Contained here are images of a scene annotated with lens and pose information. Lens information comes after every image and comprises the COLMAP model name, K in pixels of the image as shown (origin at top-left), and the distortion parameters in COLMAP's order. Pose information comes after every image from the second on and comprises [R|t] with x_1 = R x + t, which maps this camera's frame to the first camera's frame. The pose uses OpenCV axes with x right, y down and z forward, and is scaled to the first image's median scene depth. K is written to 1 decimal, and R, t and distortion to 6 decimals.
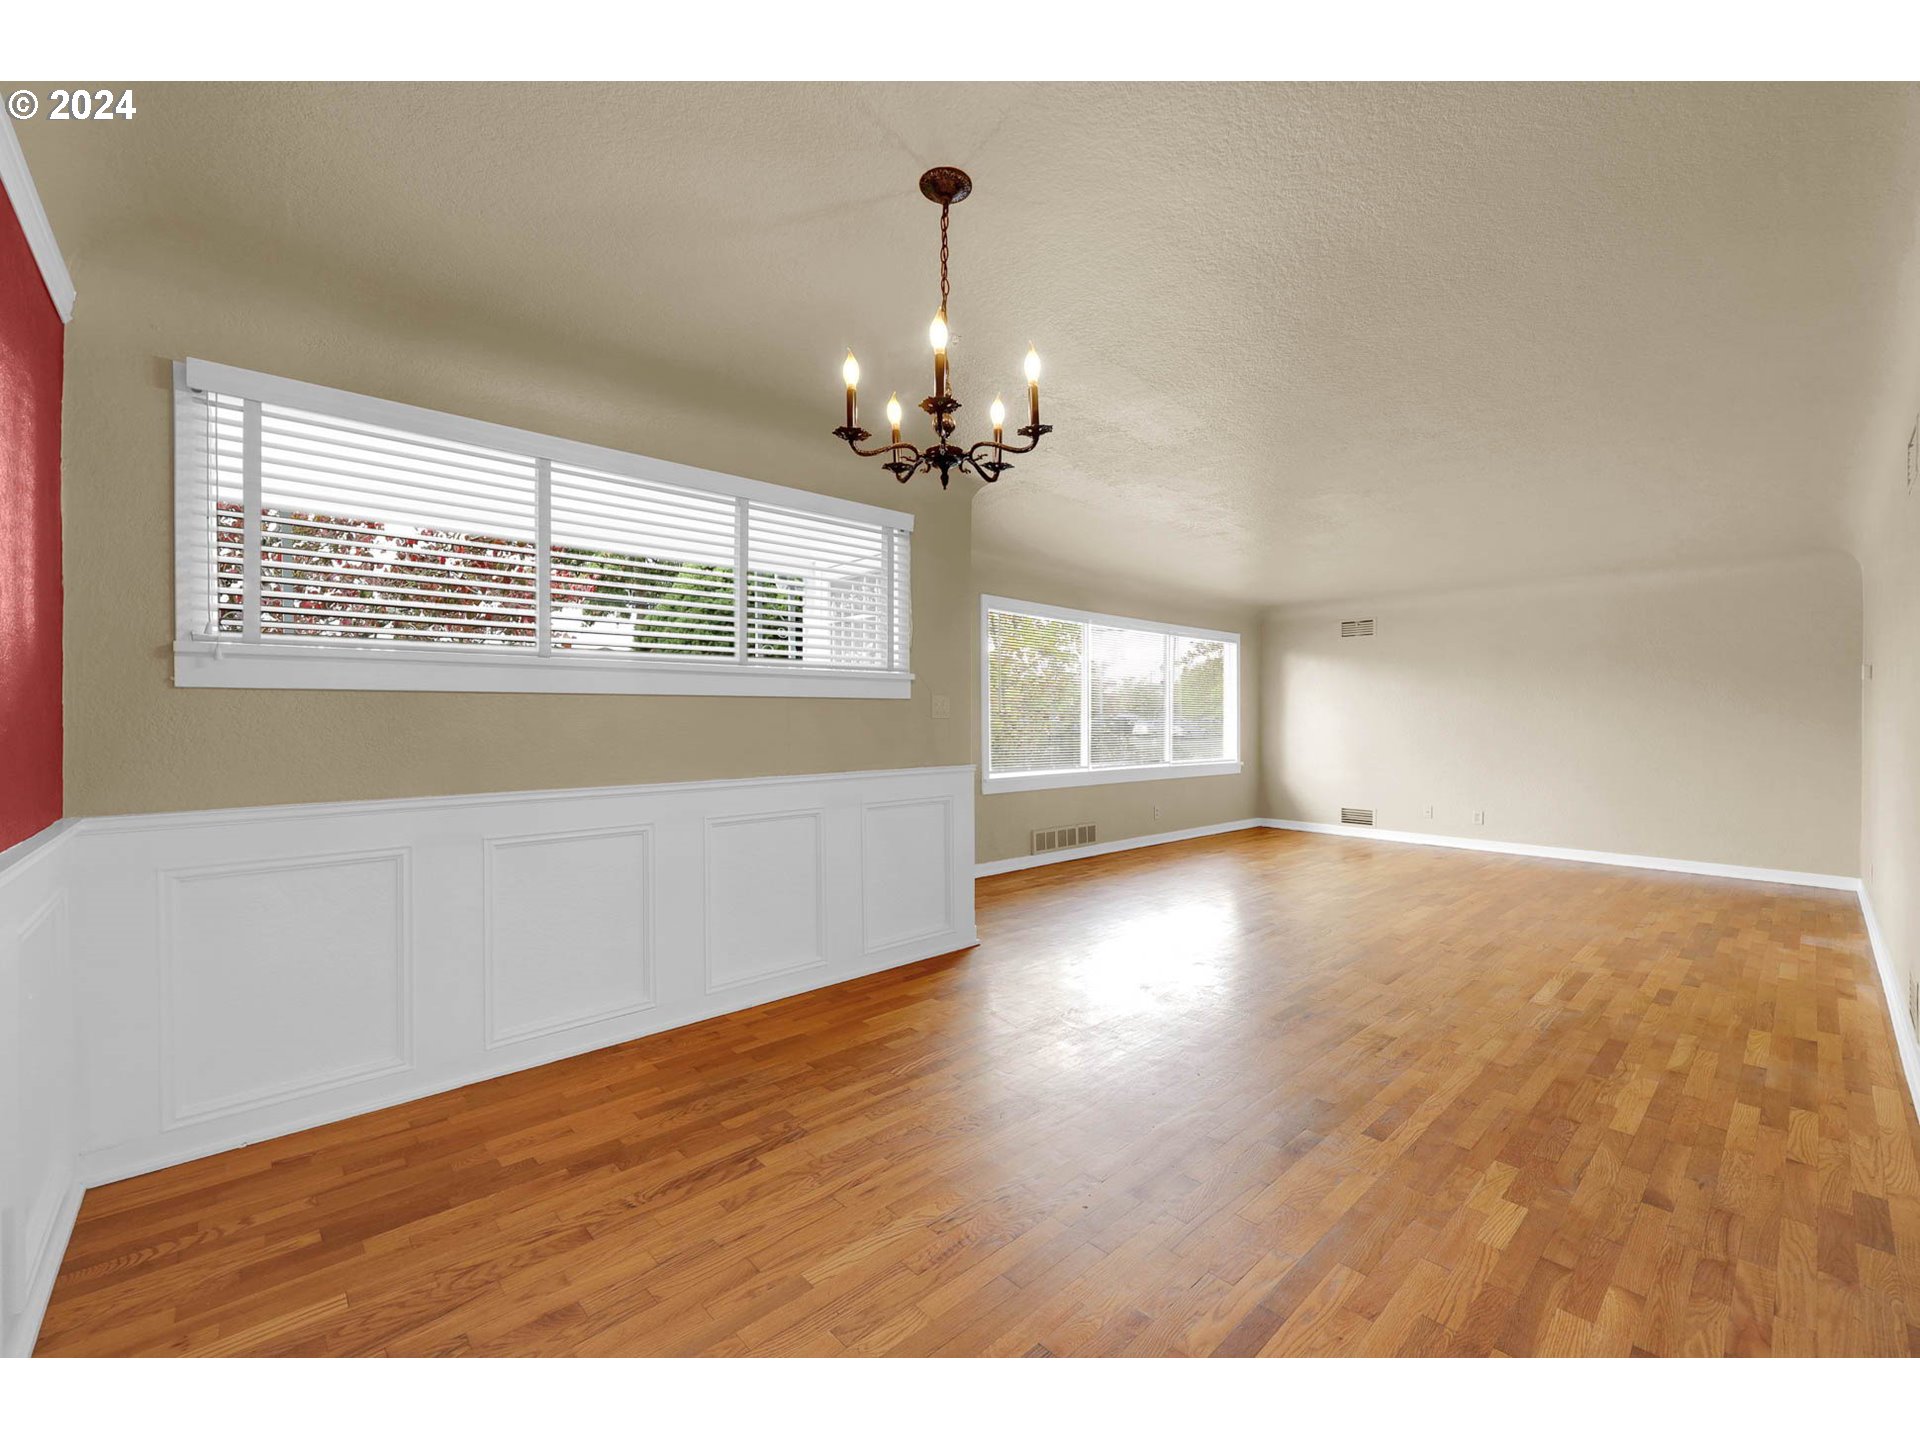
lens RADIAL K [[801.6, 0, 967.5], [0, 801.6, 726.7], [0, 0, 1]] dist [-0.000065, -0.000570]
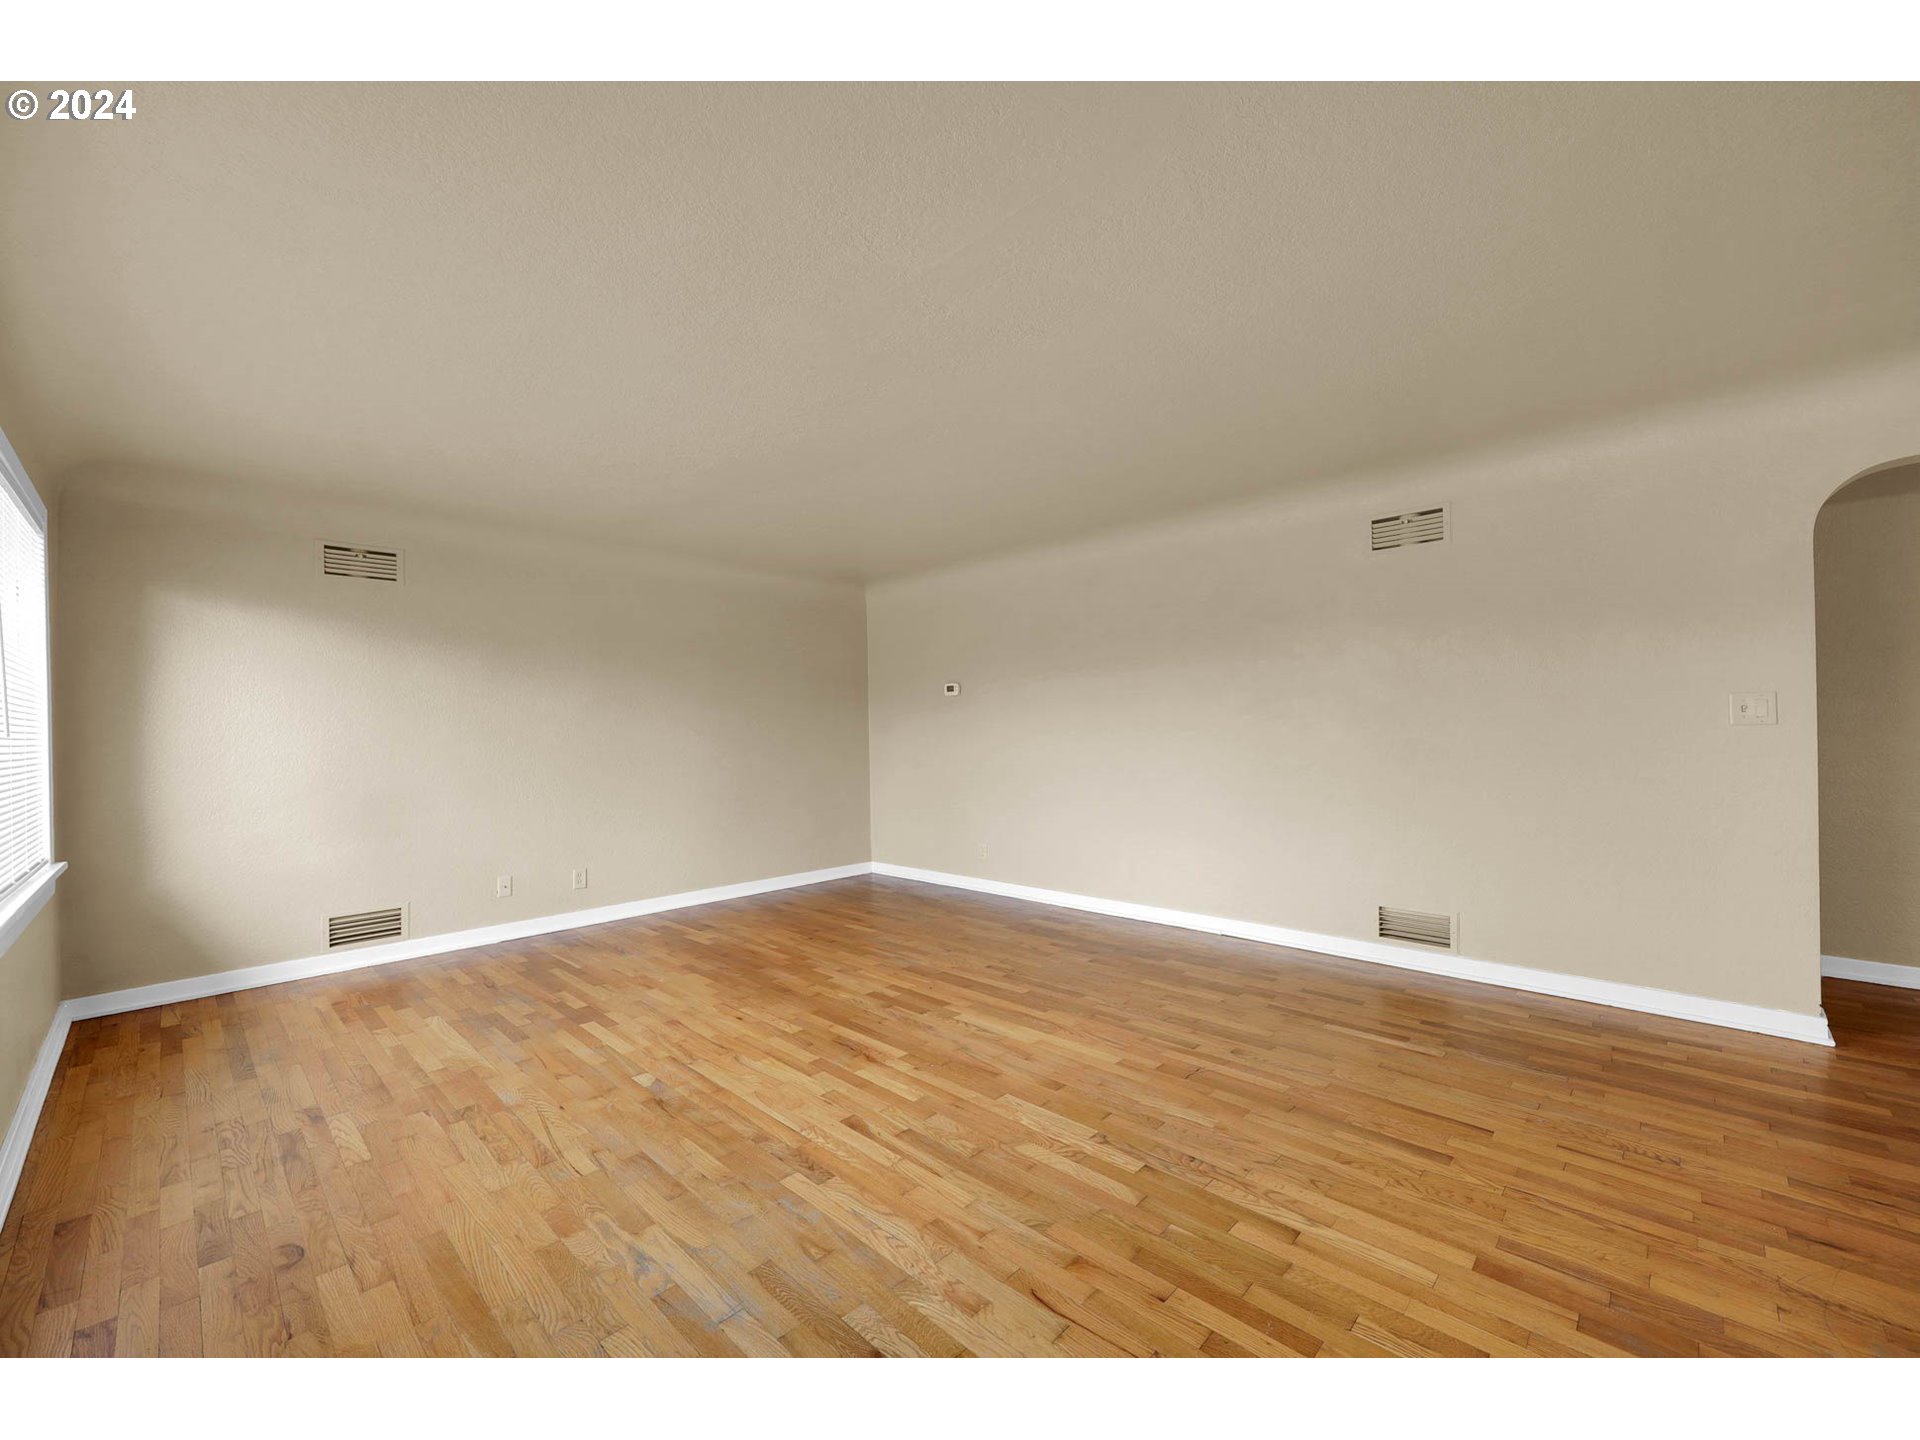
lens RADIAL K [[784.3, 0, 960.4], [0, 784.3, 751.9], [0, 0, 1]] dist [0.001807, 0.000121]
pose [[-0.042926, -0.031532, 0.998581, -0.112280], [0.026558, 0.999113, 0.032690, -0.022637], [-0.998725, 0.027923, -0.042050, 1.882628]]
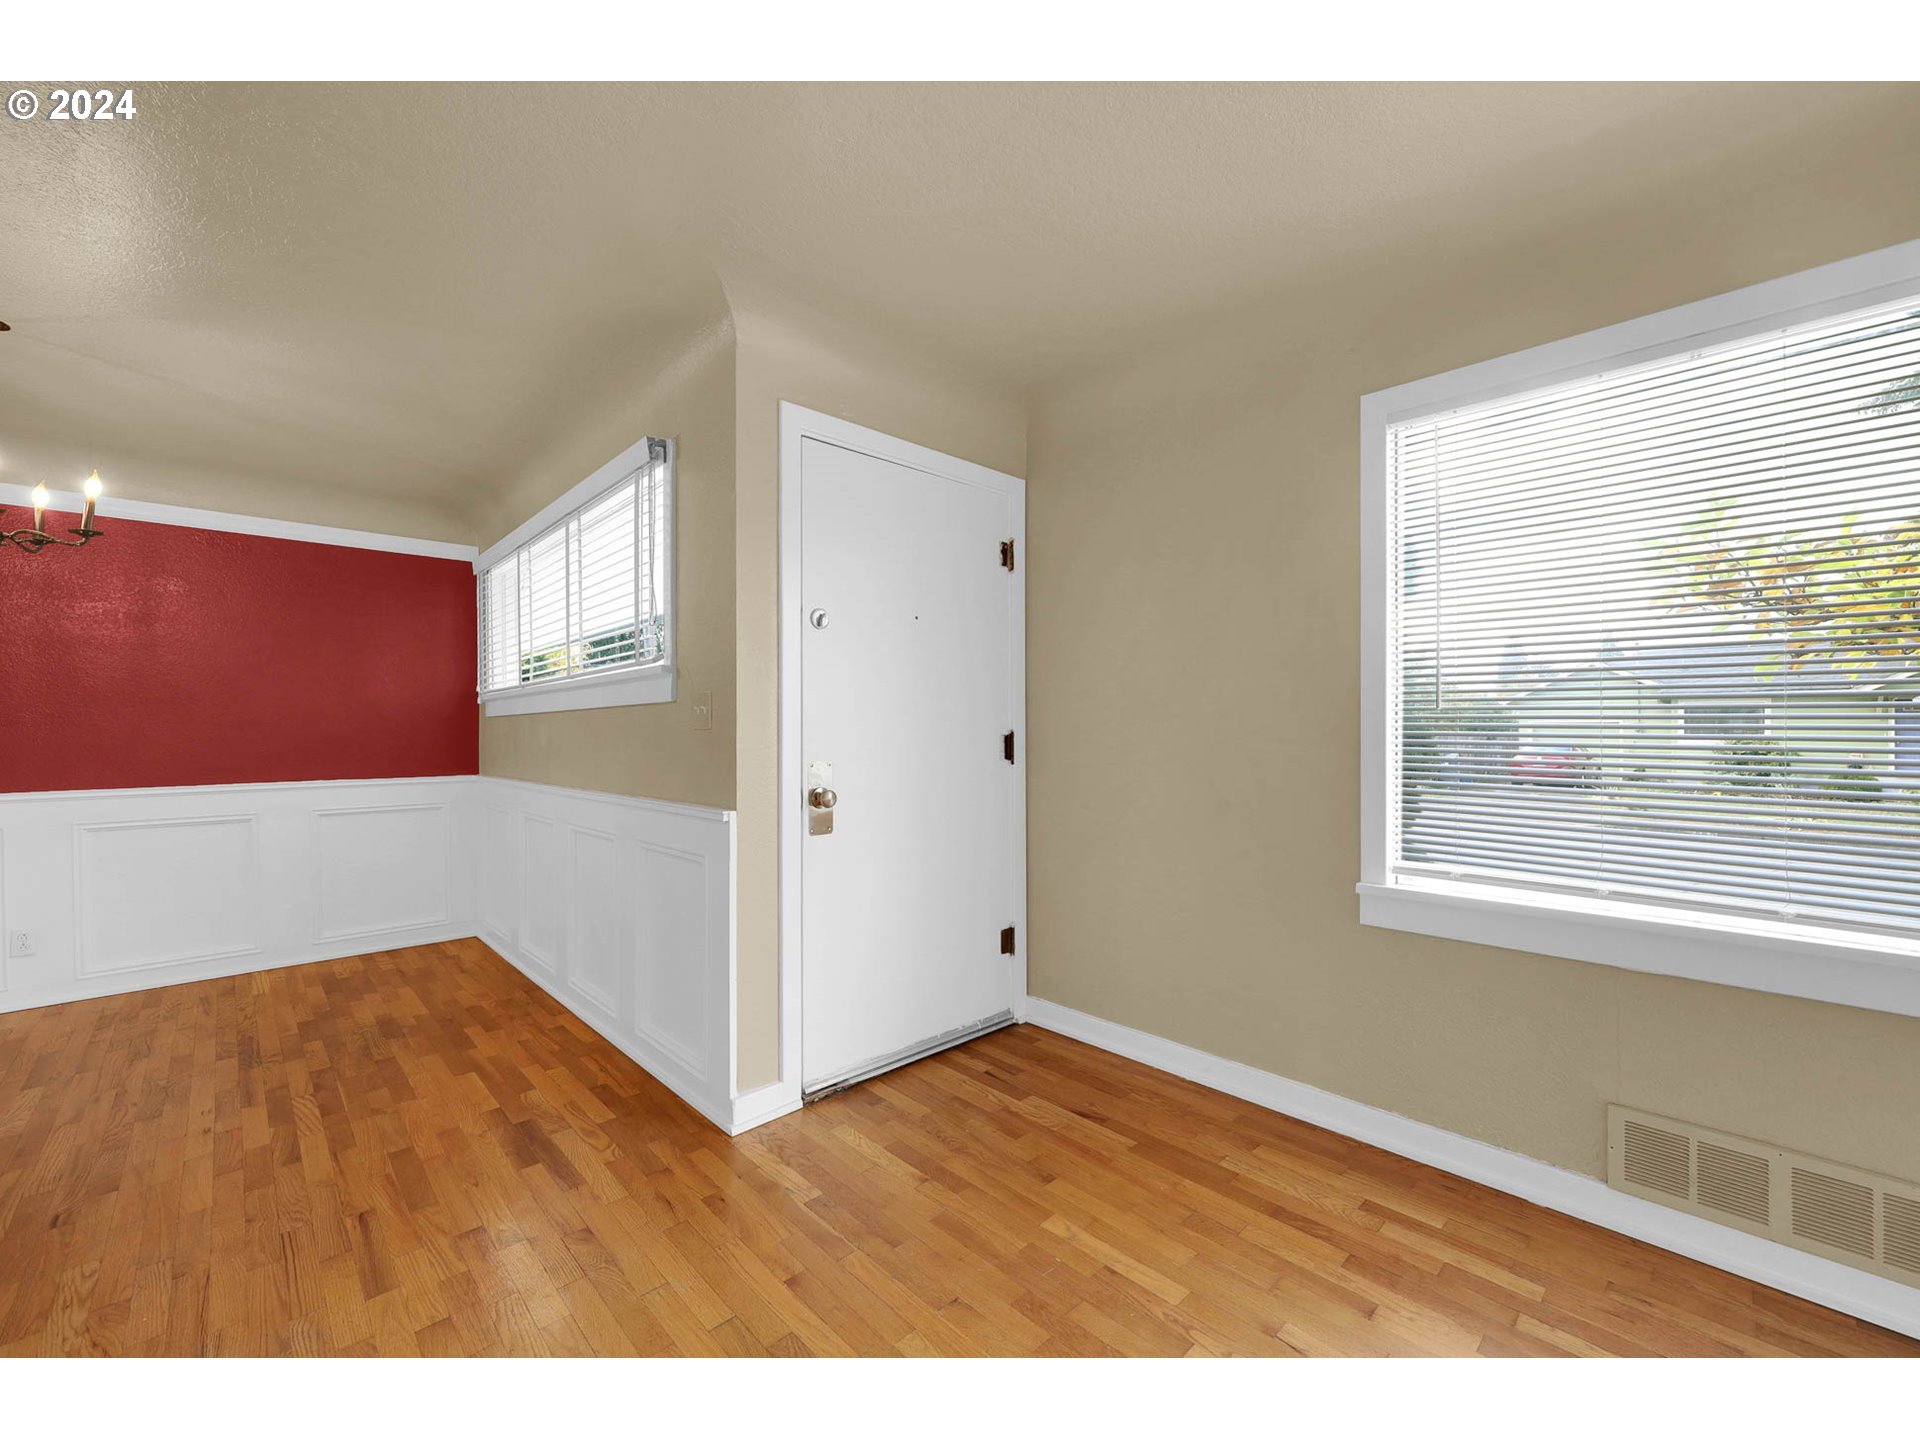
lens RADIAL K [[777.3, 0, 959.5], [0, 777.3, 737.2], [0, 0, 1]] dist [0.000974, 0.000242]
pose [[0.004827, 0.011038, -0.999927, 0.833111], [-0.002713, 0.999936, 0.011025, -0.016991], [0.999985, 0.002660, 0.004857, 1.751636]]
